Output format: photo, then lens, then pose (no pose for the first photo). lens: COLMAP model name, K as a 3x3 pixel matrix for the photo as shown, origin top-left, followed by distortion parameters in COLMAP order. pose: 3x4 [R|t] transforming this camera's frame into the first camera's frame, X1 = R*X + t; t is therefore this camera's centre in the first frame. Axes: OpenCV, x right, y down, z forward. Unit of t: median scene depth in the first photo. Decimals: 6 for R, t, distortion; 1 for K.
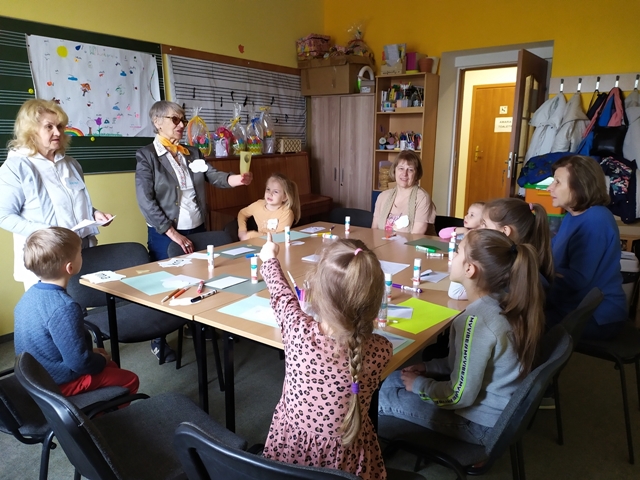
lens RADIAL K [[487.8, 0, 322.1], [0, 487.8, 243.4], [0, 0, 1]] dist [0.069527, -0.092531]
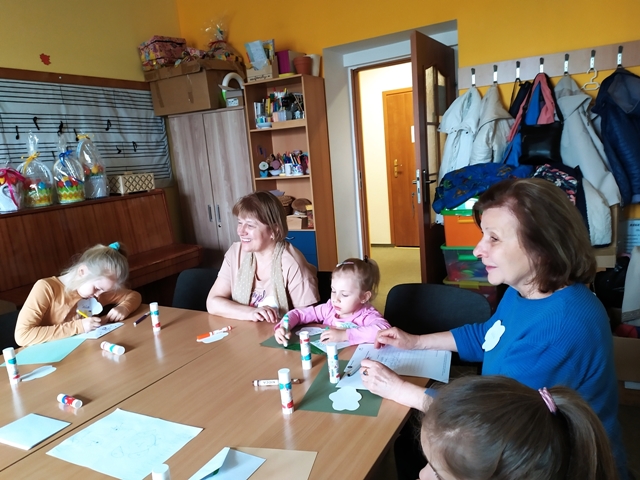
lens RADIAL K [[488.6, 0, 320.0], [0, 488.6, 240.0], [0, 0, 1]] dist [0.071960, -0.107540]
pose [[0.989683, -0.102318, 0.100294, 0.129729], [0.106836, 0.993441, -0.040753, -0.055417], [-0.095466, 0.051048, 0.994123, 0.242075]]
